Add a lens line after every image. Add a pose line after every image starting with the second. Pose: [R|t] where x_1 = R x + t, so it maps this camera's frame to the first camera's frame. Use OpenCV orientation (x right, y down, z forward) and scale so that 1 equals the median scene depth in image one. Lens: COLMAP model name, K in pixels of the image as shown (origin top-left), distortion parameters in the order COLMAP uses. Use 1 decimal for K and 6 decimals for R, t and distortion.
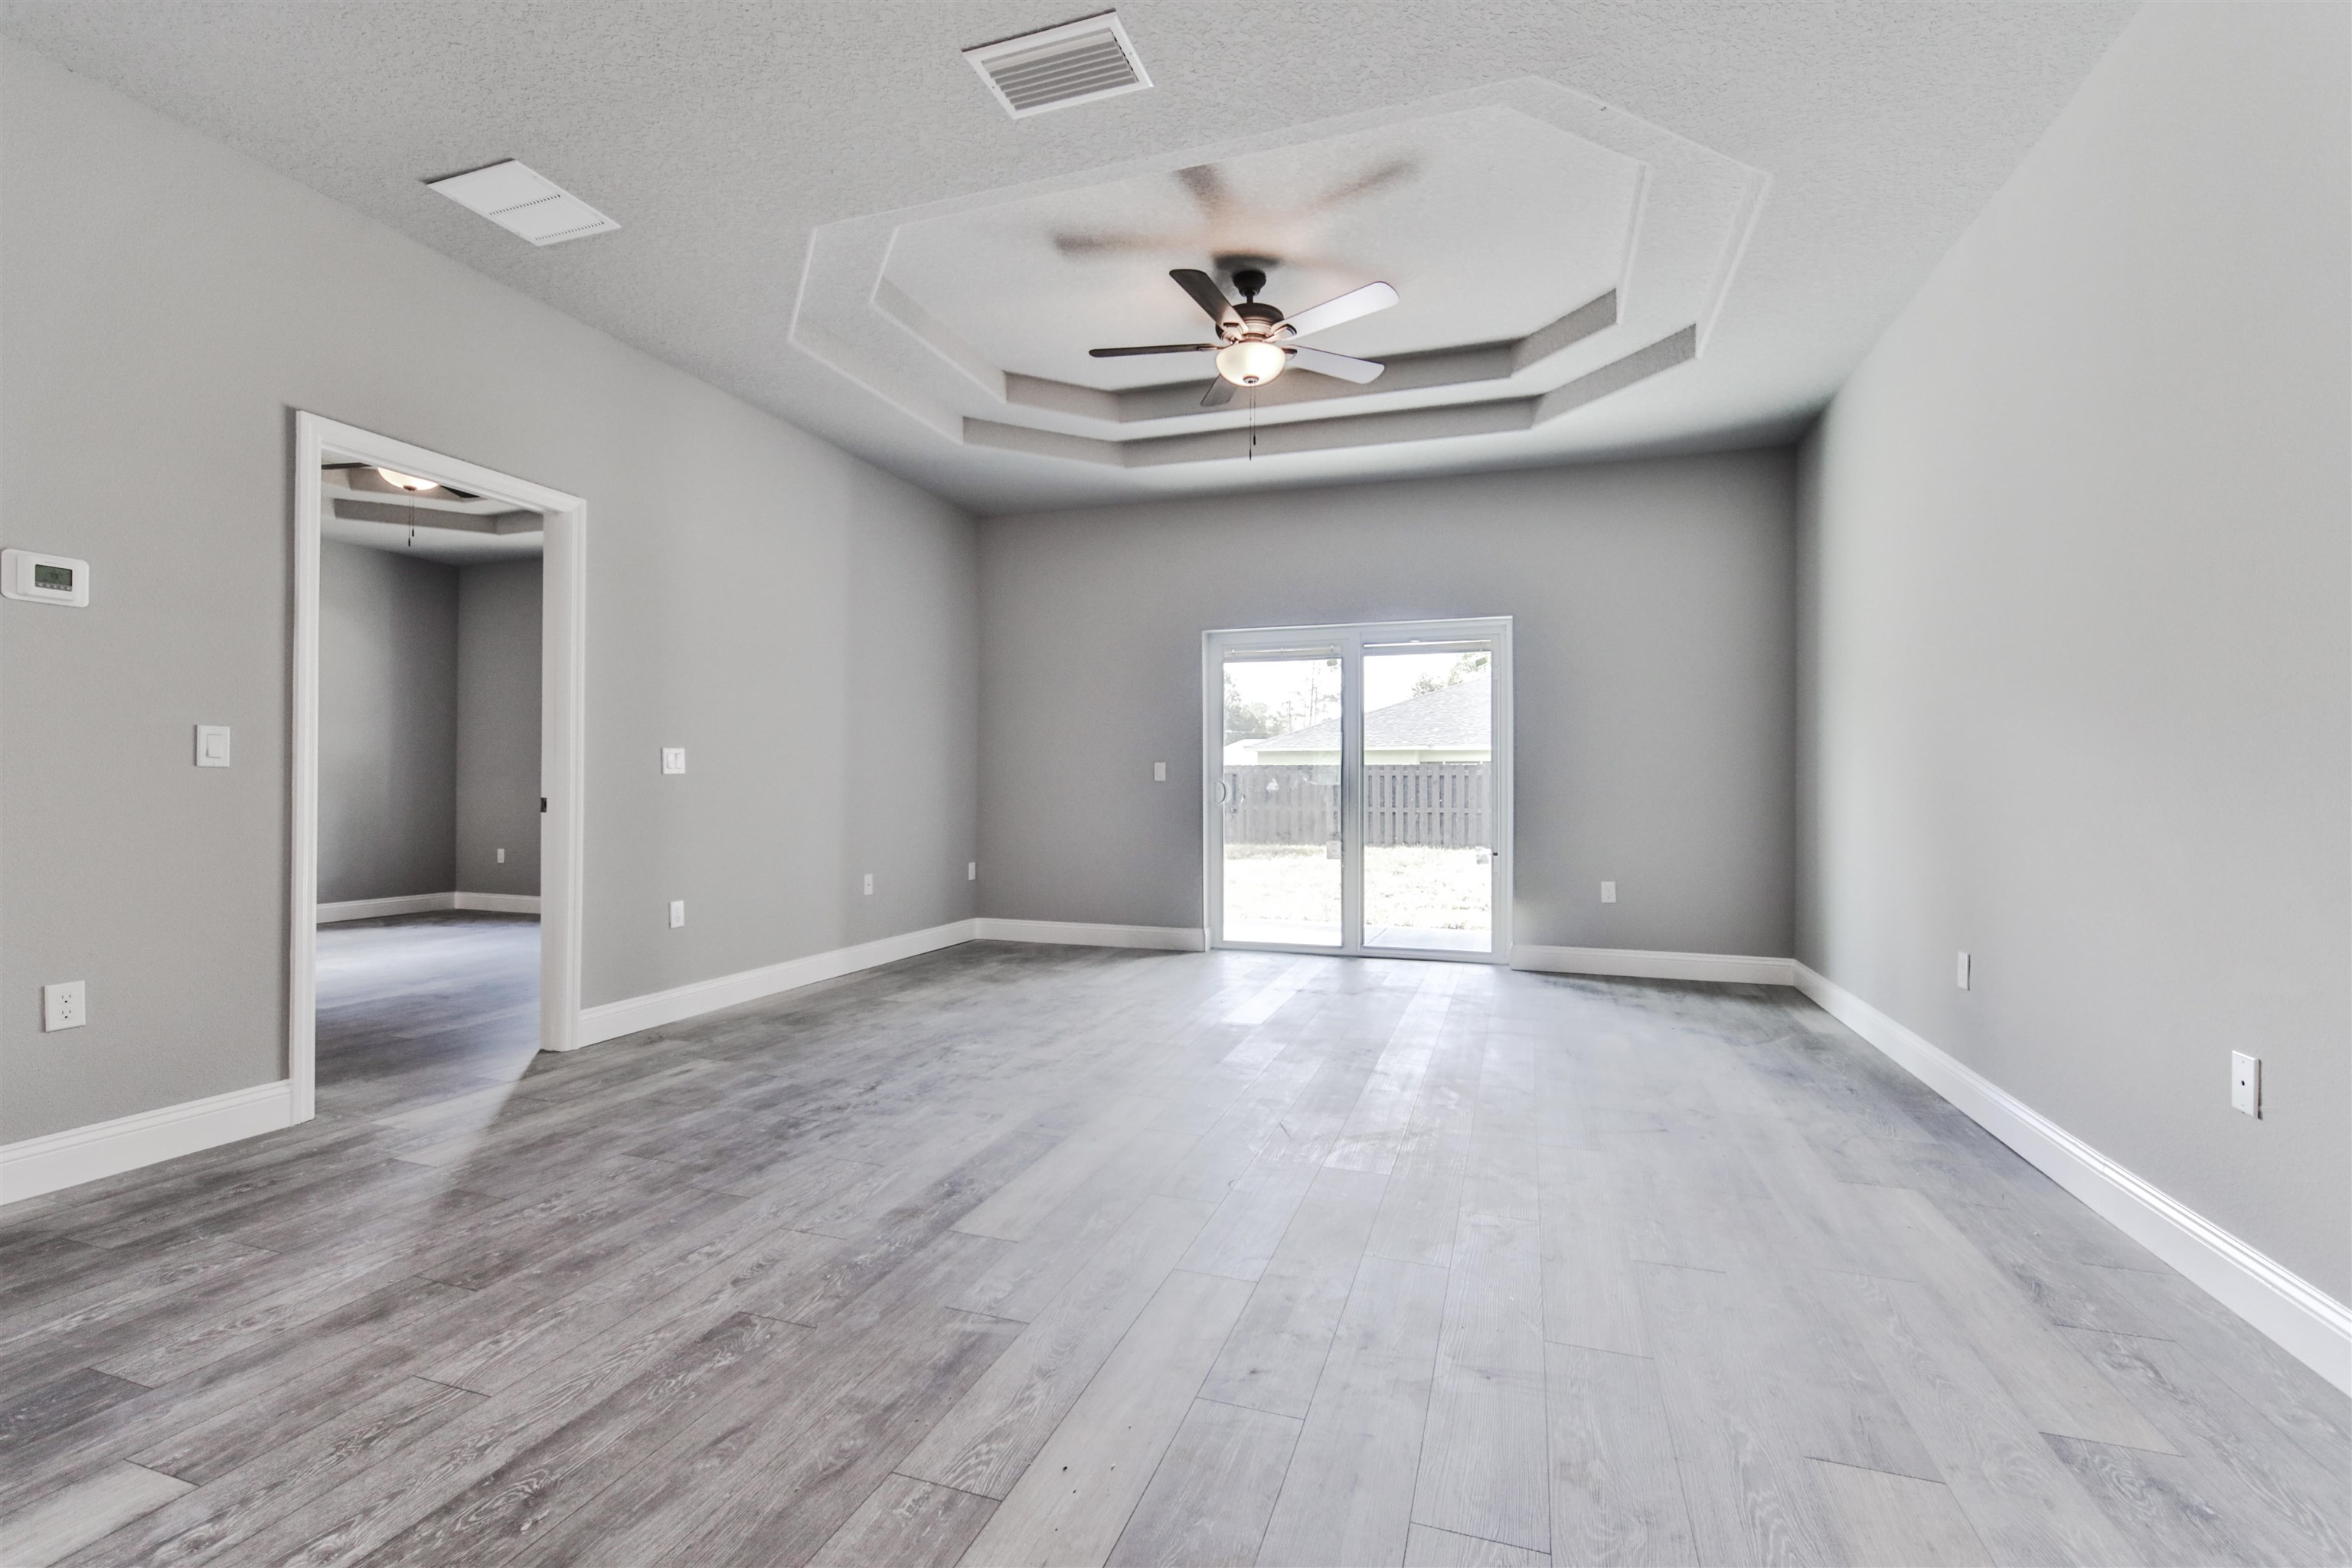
lens RADIAL K [[977.7, 0, 1228.0], [0, 977.7, 784.2], [0, 0, 1]] dist [-0.001833, 0.000239]
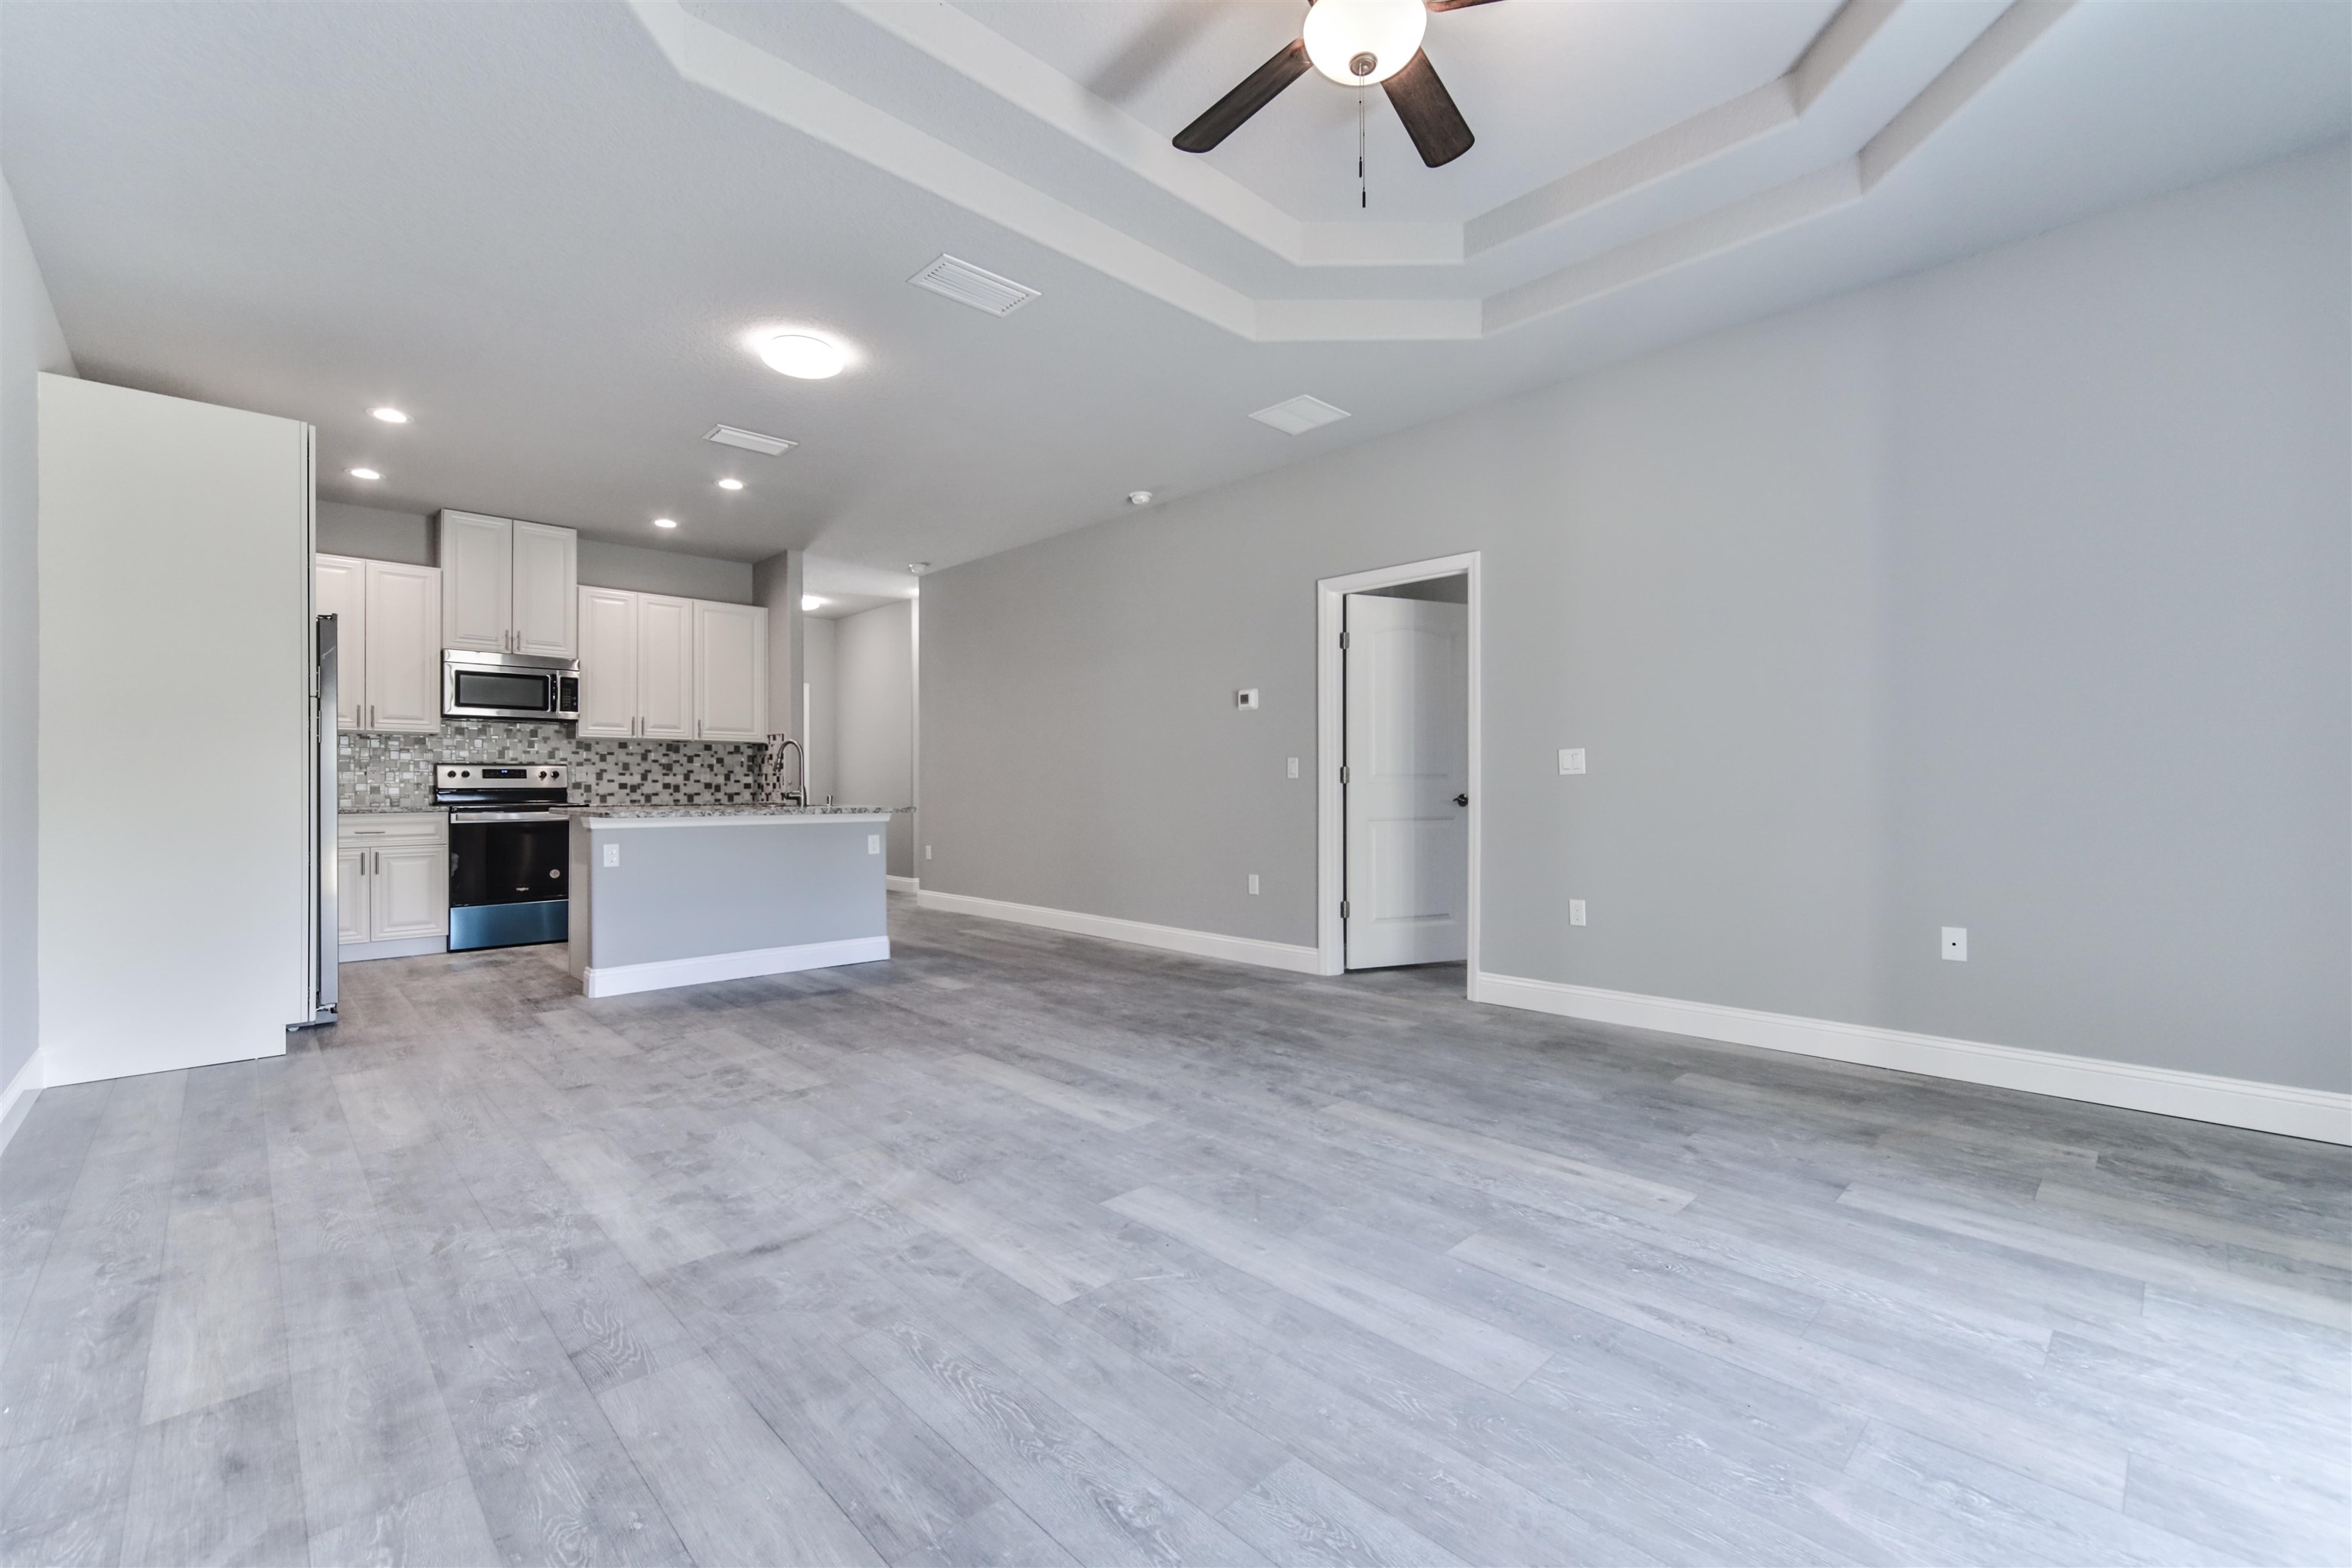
lens RADIAL K [[985.5, 0, 1115.7], [0, 985.5, 786.2], [0, 0, 1]] dist [-0.002637, 0.000020]
pose [[-0.513053, -0.004031, -0.858347, 0.832596], [0.004865, 0.999959, -0.007604, 0.011185], [0.858343, -0.008077, -0.513013, 1.667303]]
